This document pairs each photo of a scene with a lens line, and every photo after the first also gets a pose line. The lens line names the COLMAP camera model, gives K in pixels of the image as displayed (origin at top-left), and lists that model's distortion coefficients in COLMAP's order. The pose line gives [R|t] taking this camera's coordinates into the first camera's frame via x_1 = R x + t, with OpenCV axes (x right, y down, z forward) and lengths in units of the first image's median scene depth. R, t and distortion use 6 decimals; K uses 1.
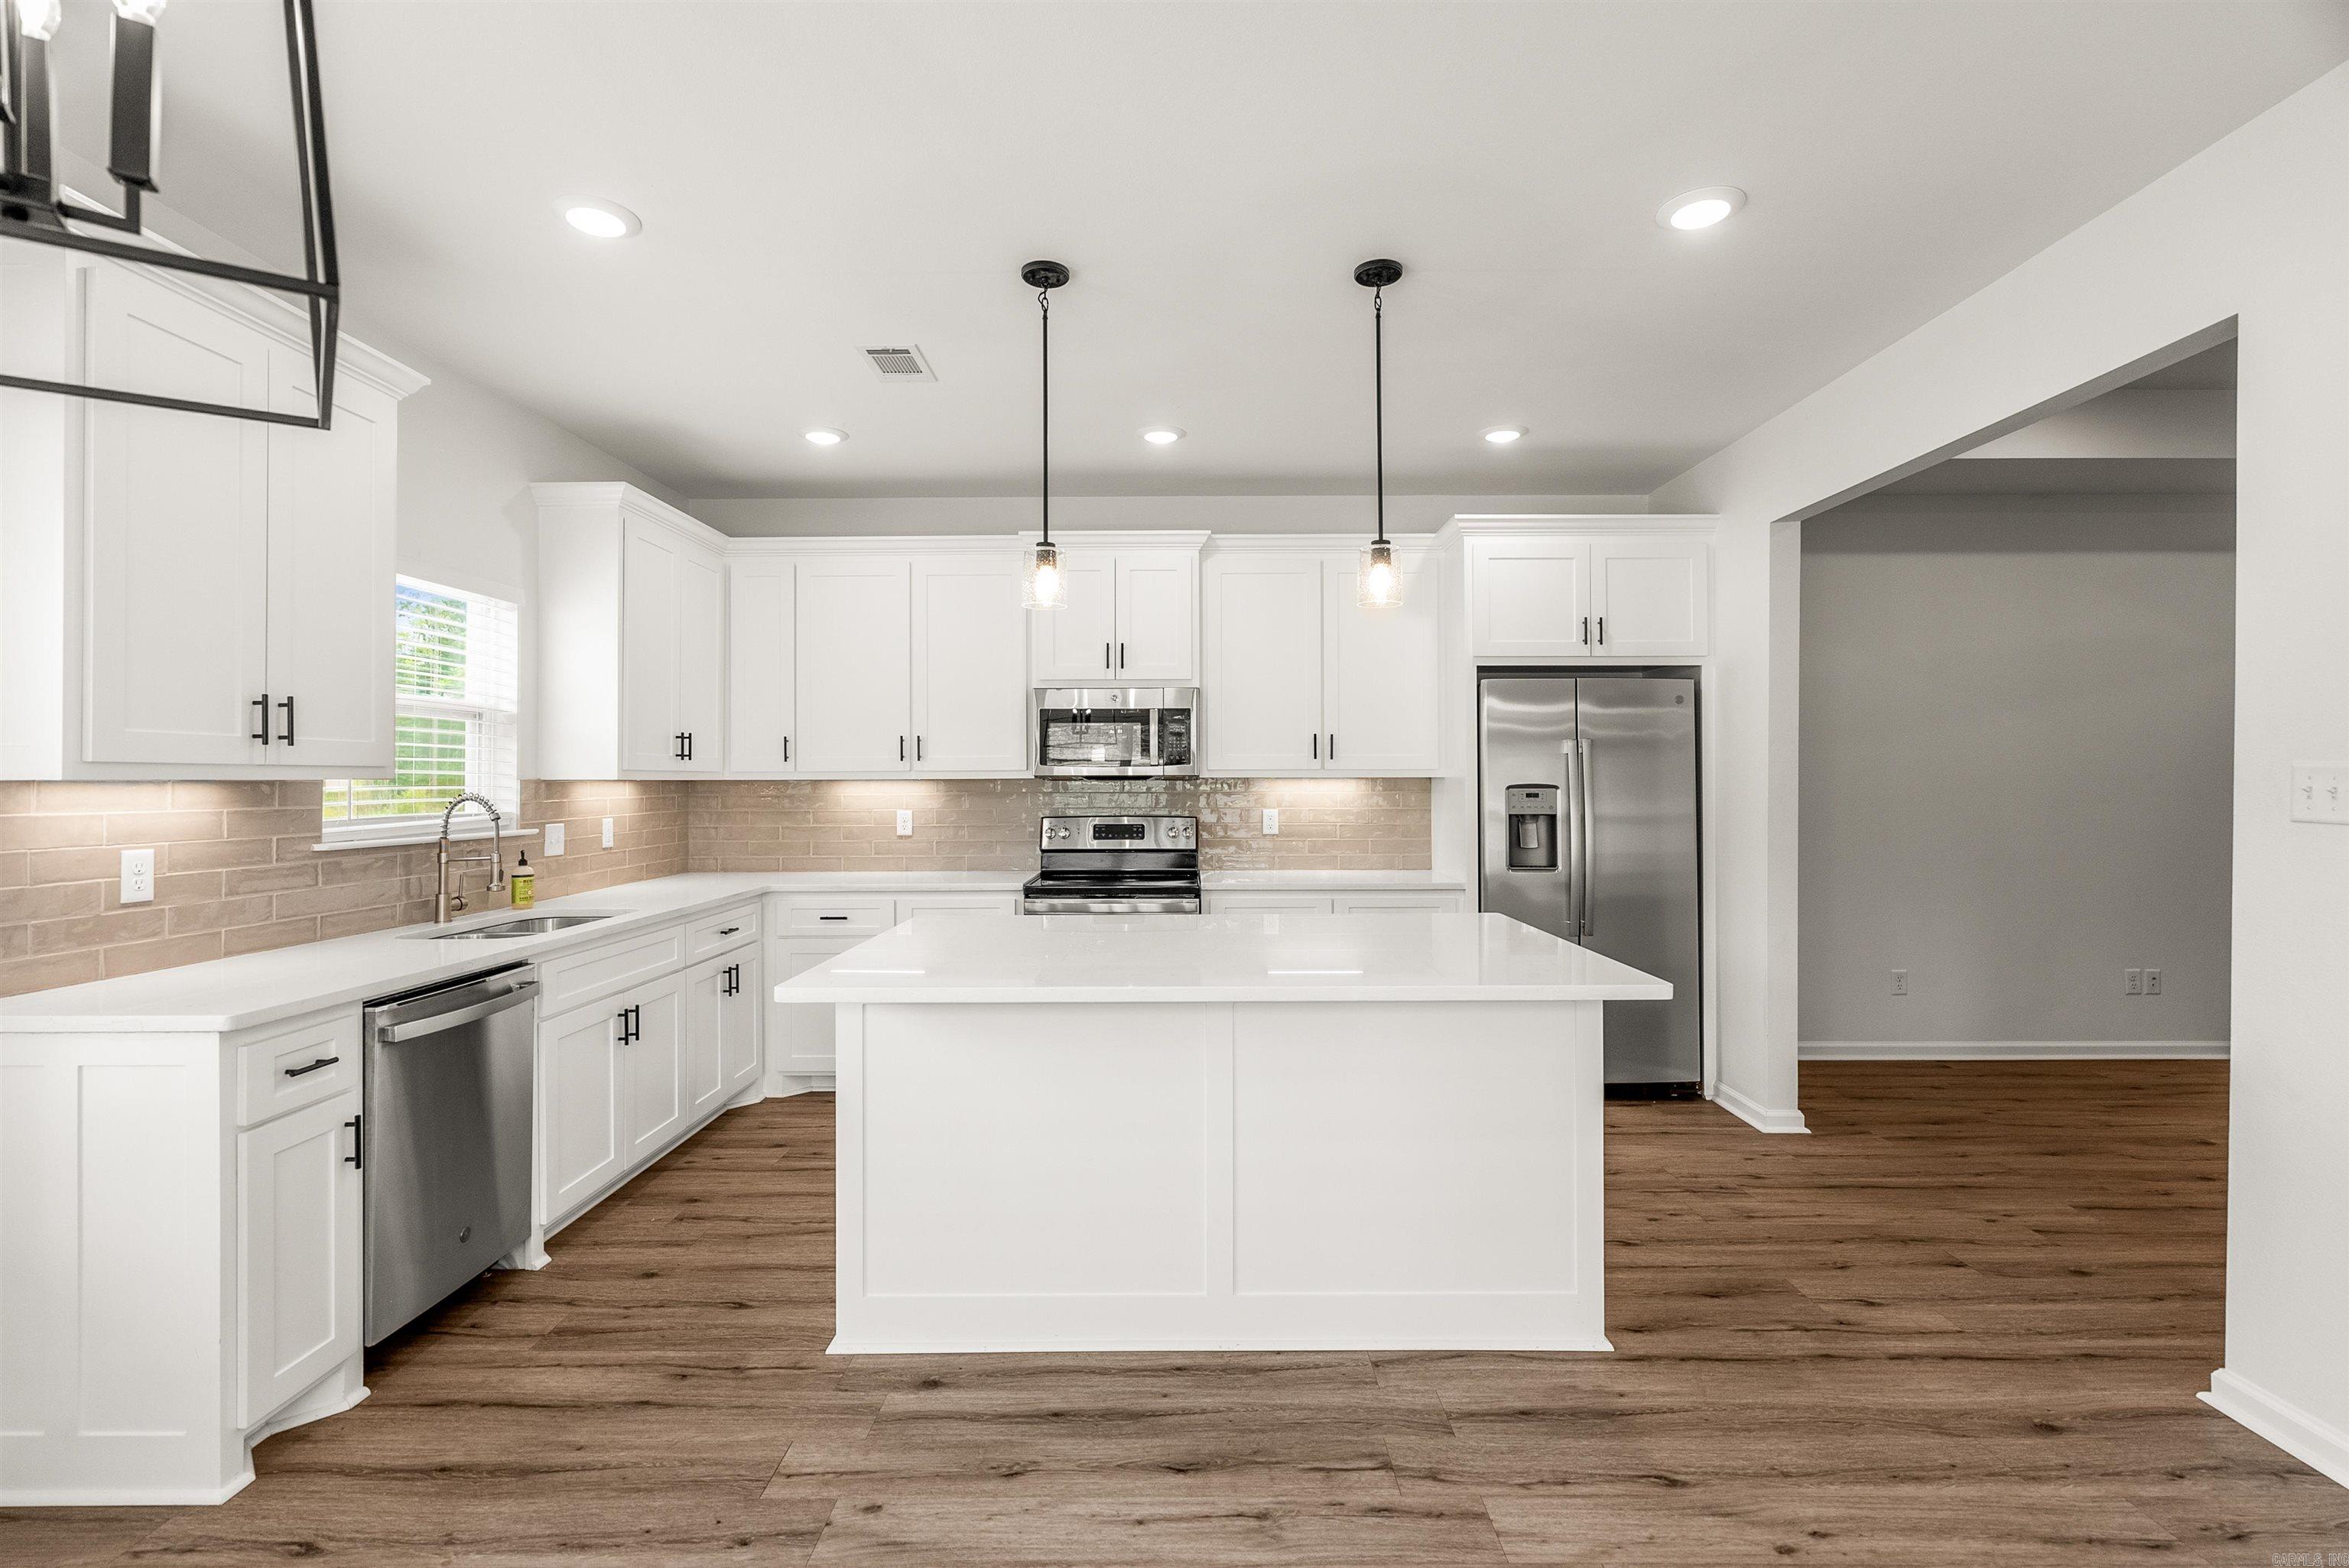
lens RADIAL K [[1076.4, 0, 1178.8], [0, 1076.4, 769.2], [0, 0, 1]] dist [-0.003241, 0.000613]
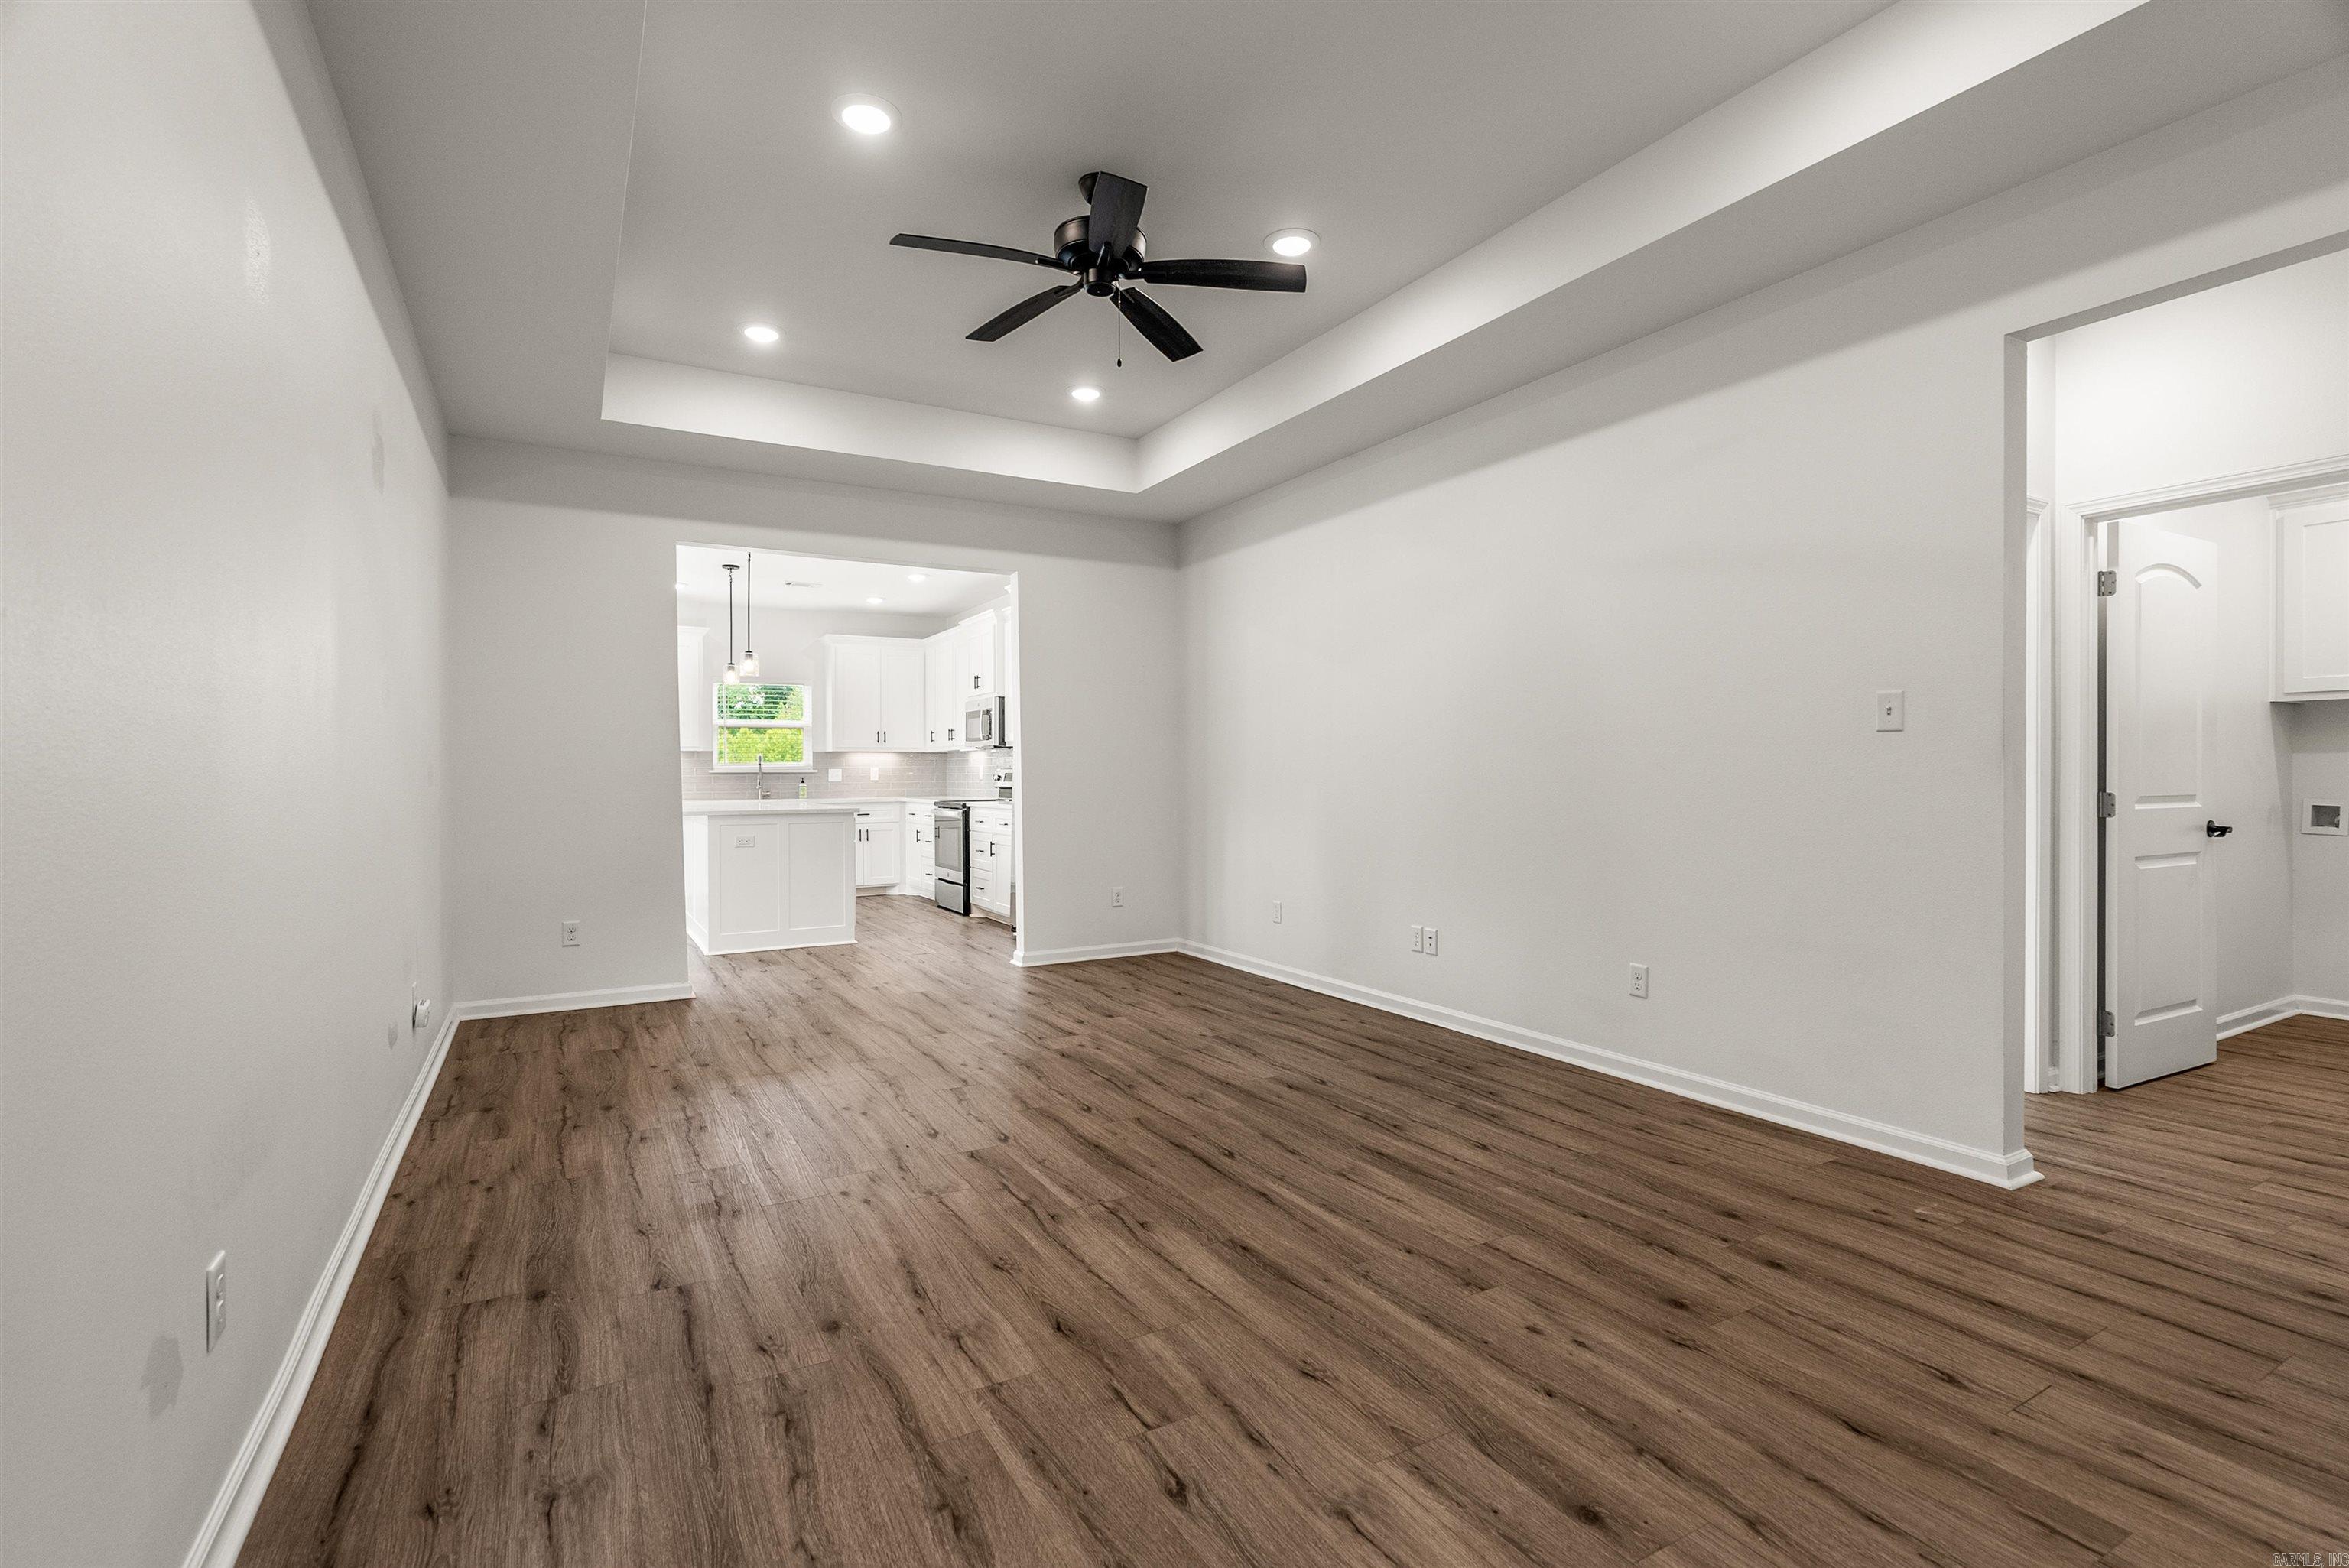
lens RADIAL K [[1078.6, 0, 1176.9], [0, 1078.6, 776.1], [0, 0, 1]] dist [-0.002384, 0.000527]
pose [[0.499228, 0.002958, -0.866466, 2.121278], [0.011961, 0.999875, 0.010305, 0.053099], [0.866388, -0.015509, 0.499130, 0.442384]]
